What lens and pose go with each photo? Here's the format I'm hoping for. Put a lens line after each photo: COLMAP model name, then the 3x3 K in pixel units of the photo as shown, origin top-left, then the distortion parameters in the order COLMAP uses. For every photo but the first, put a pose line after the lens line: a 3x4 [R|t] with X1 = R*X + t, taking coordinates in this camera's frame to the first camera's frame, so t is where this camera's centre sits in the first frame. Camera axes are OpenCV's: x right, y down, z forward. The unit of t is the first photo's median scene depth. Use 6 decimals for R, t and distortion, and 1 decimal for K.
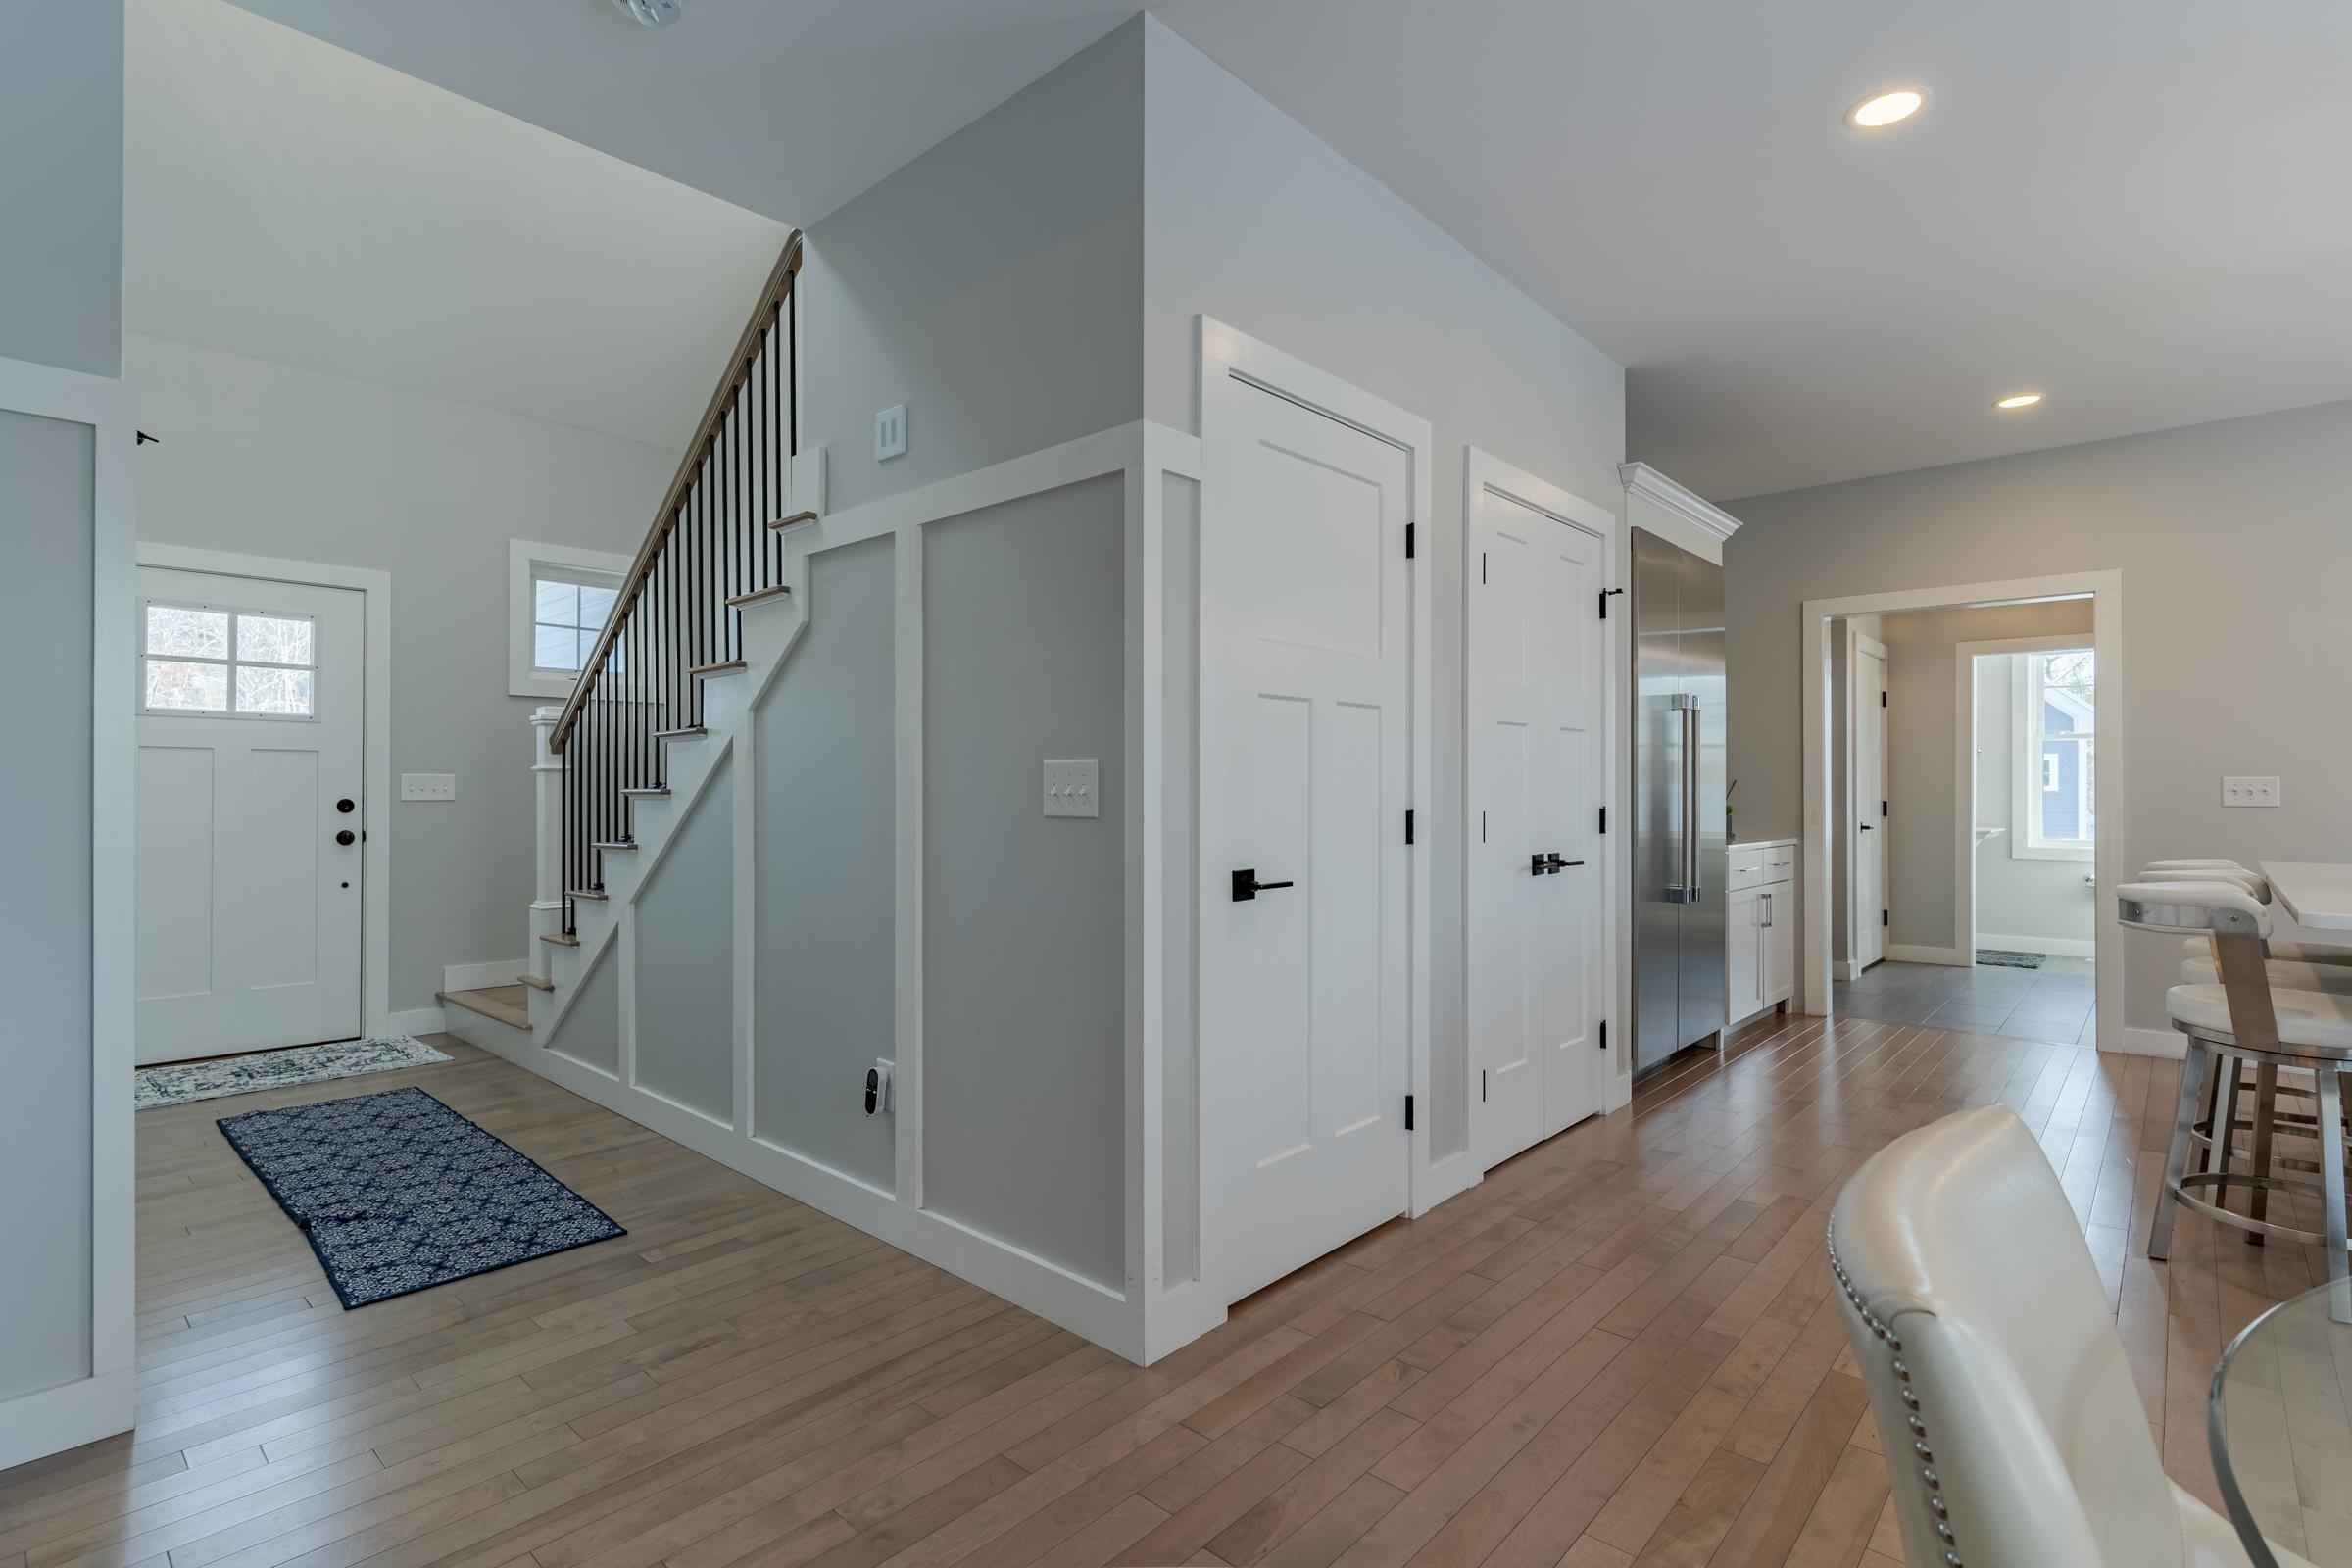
lens RADIAL K [[1120.8, 0, 1174.0], [0, 1120.8, 792.4], [0, 0, 1]] dist [0.004505, 0.000017]
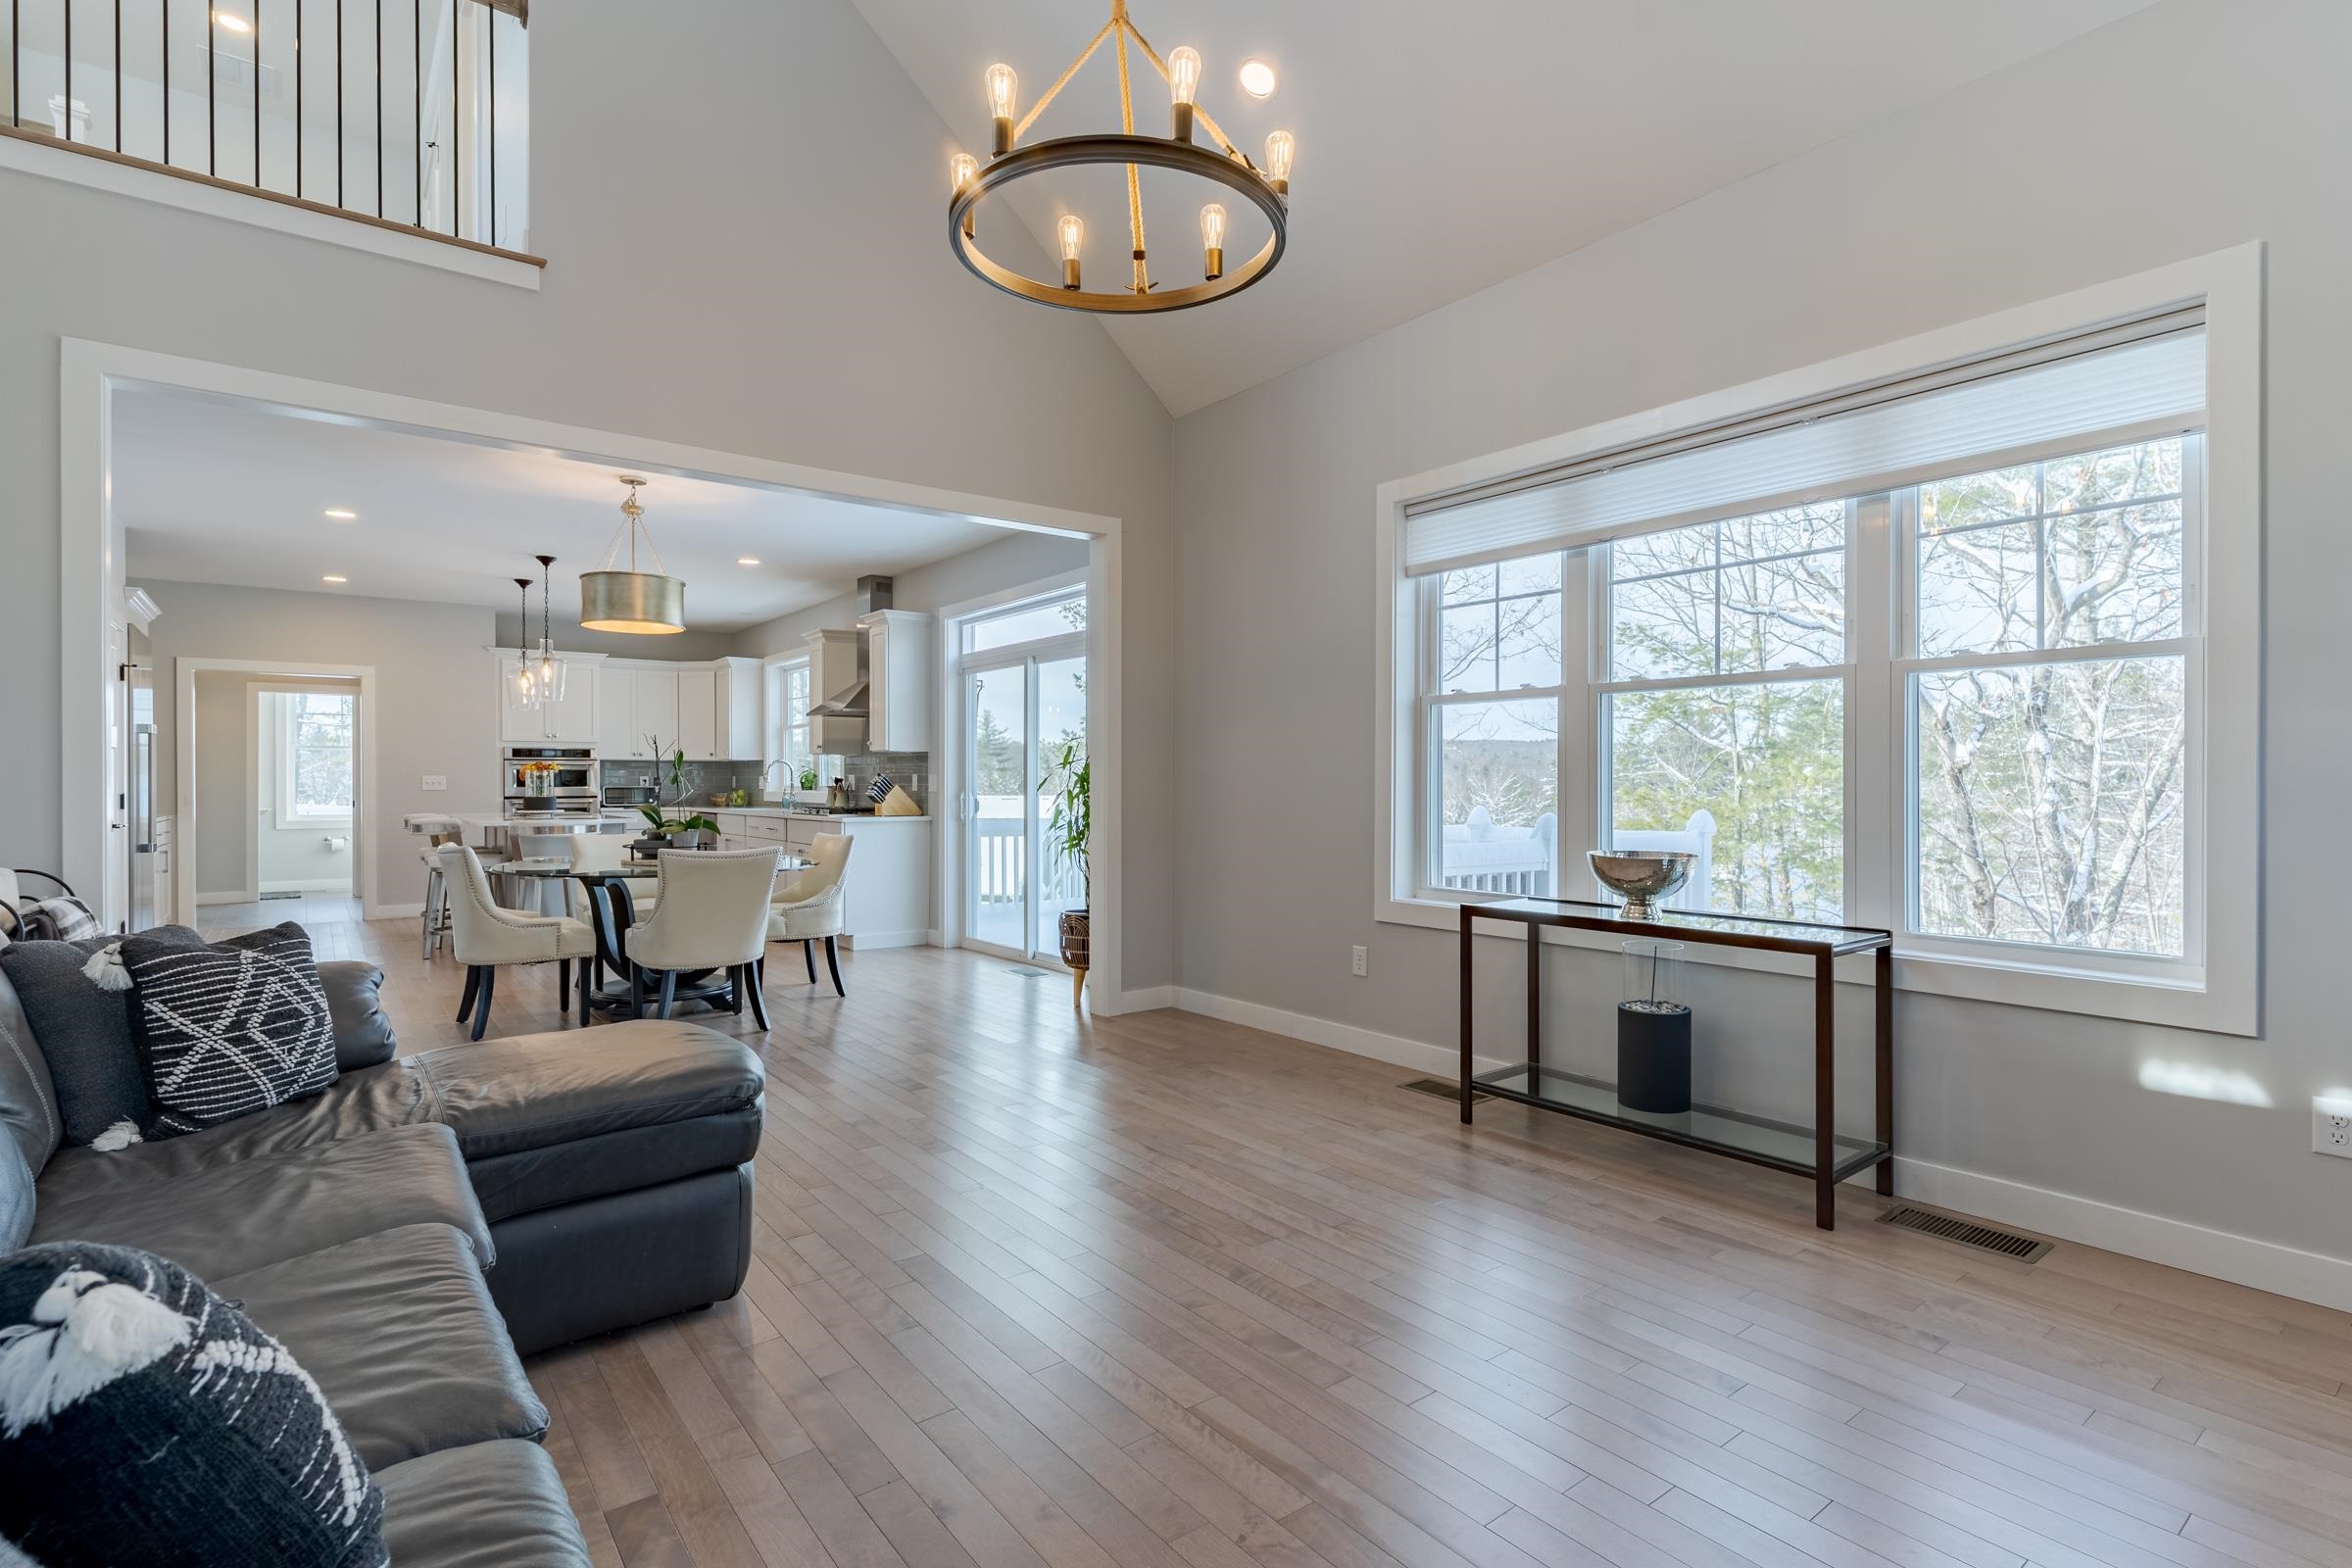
lens RADIAL K [[1120.8, 0, 1167.2], [0, 1120.8, 783.1], [0, 0, 1]] dist [0.004505, 0.000017]
pose [[0.177665, -0.003312, 0.984086, -0.980683], [0.002543, 0.999993, 0.002907, -0.002915], [-0.984088, 0.001986, 0.177672, -0.816462]]
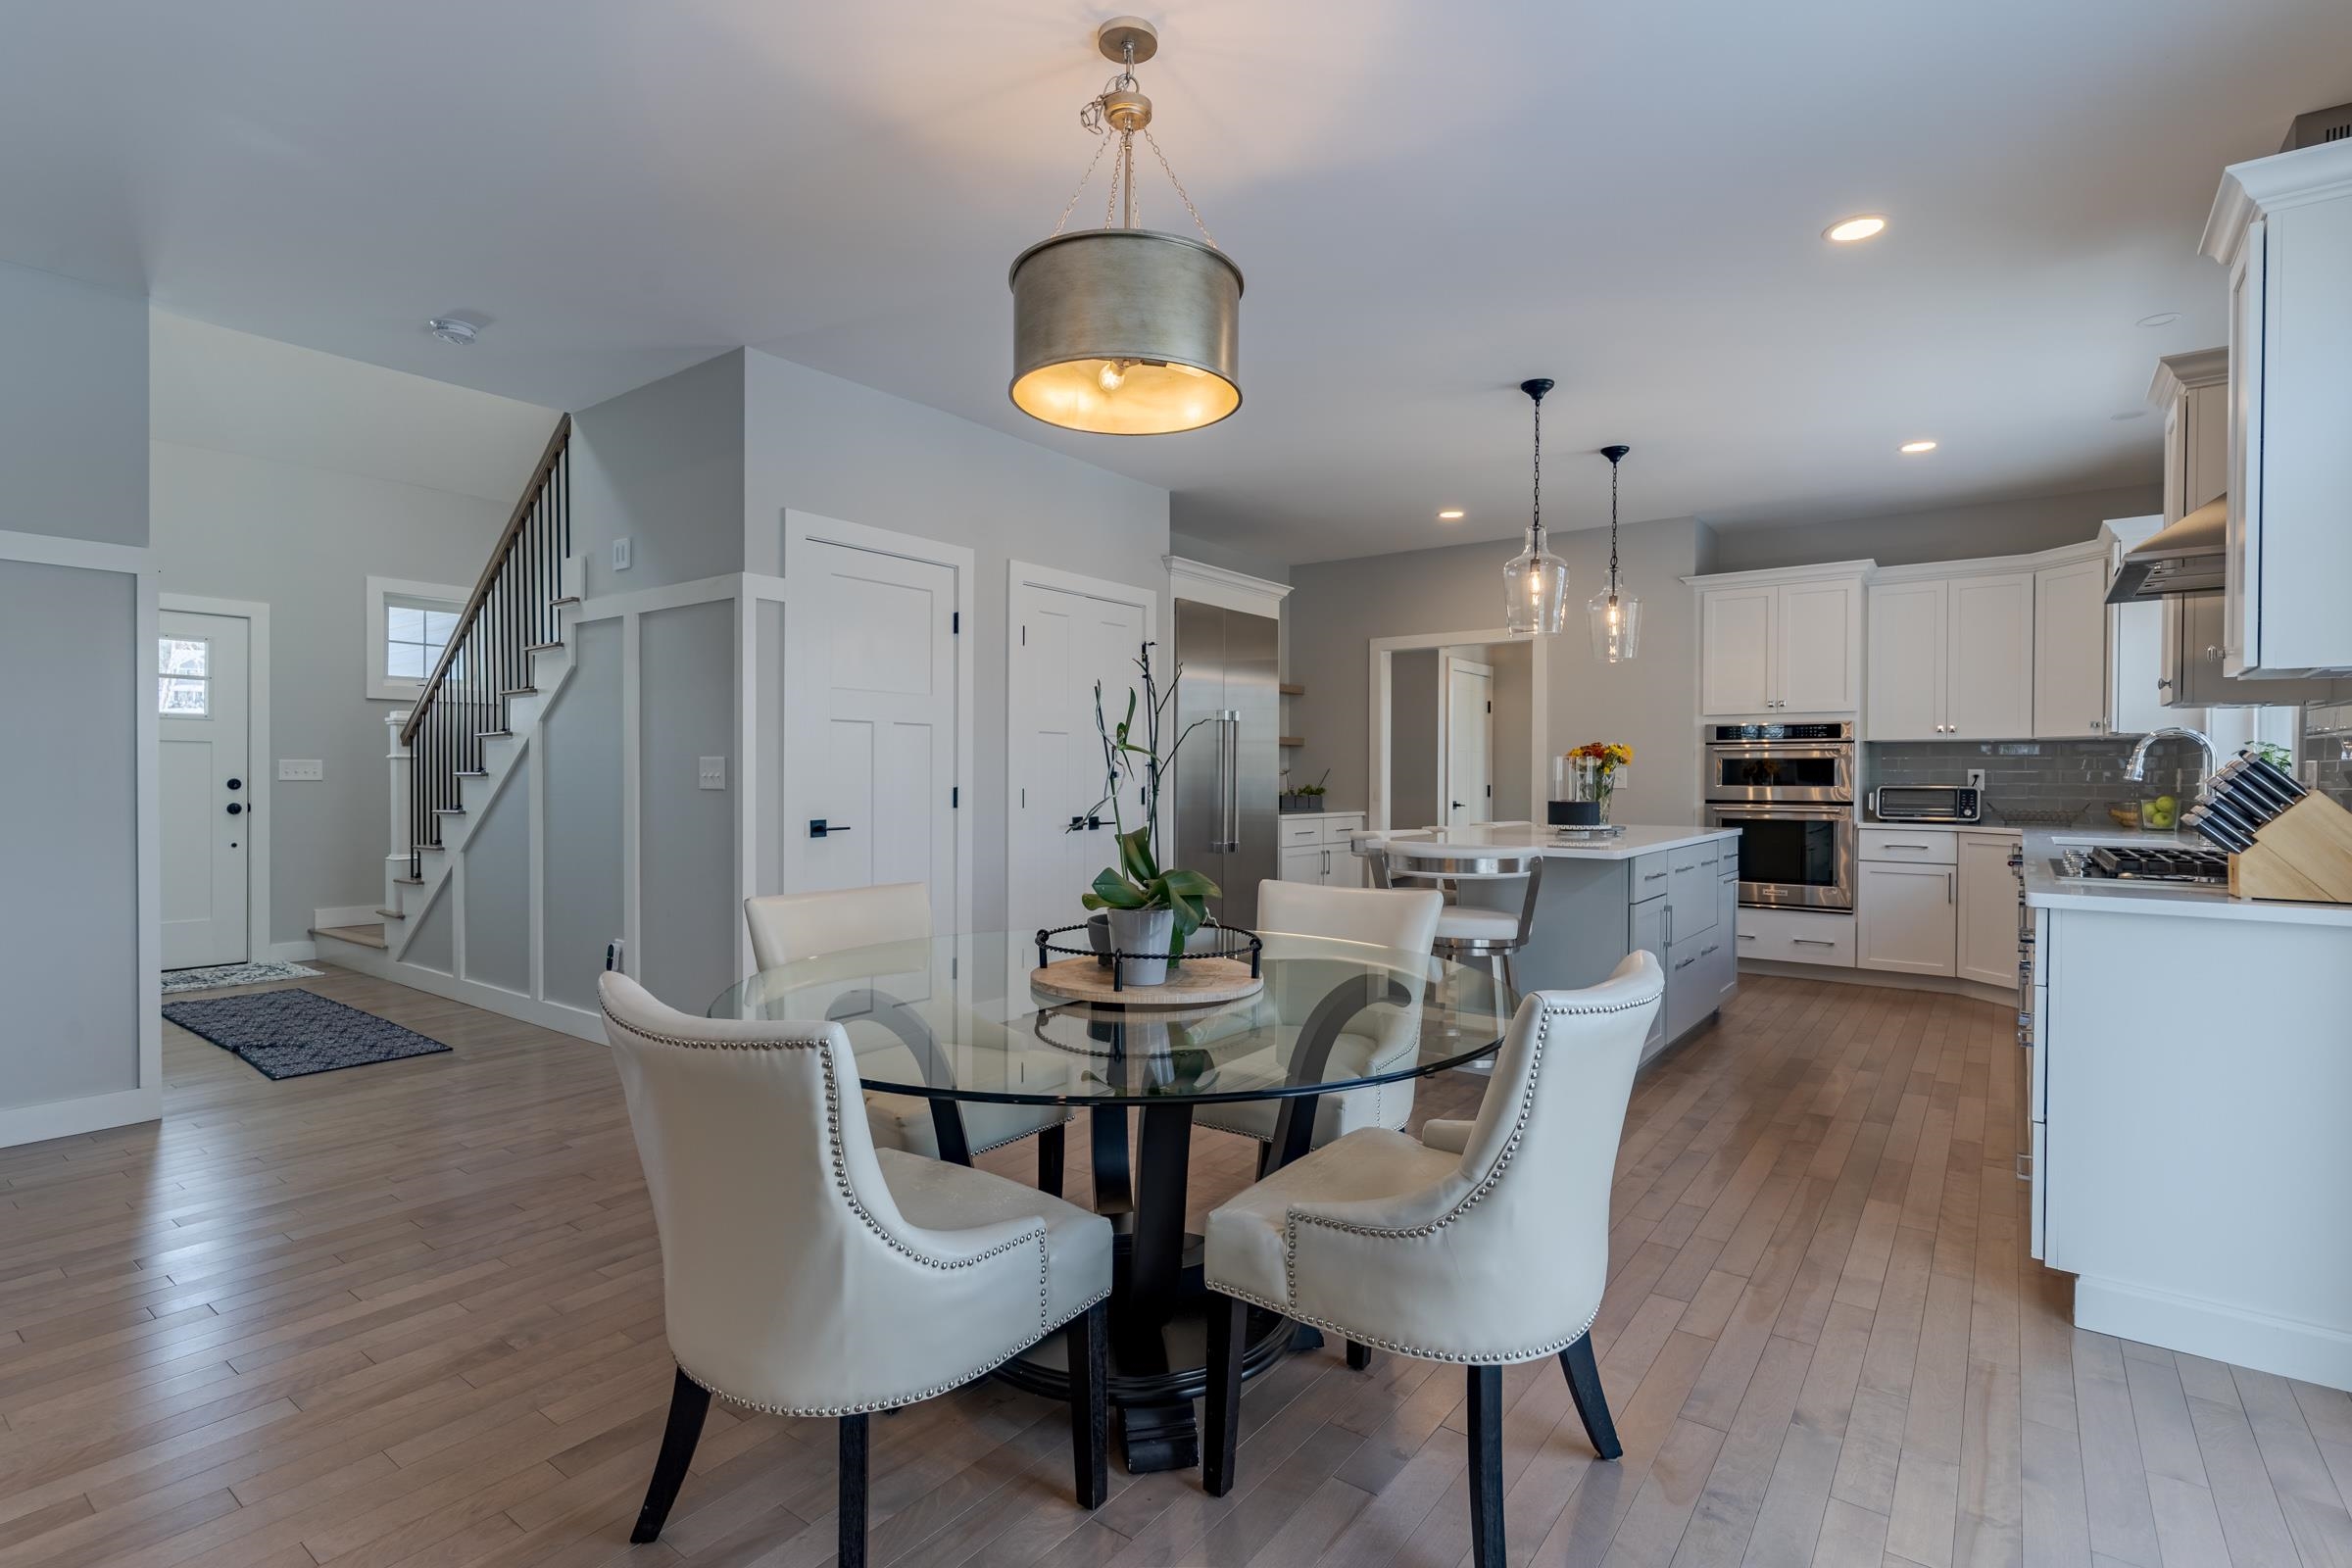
lens RADIAL K [[1120.8, 0, 1175.1], [0, 1120.8, 792.0], [0, 0, 1]] dist [0.004505, 0.000017]
pose [[0.995537, 0.002473, 0.094342, 0.278872], [-0.003661, 0.999916, 0.012422, 0.000818], [-0.094303, -0.012712, 0.995462, -0.495609]]
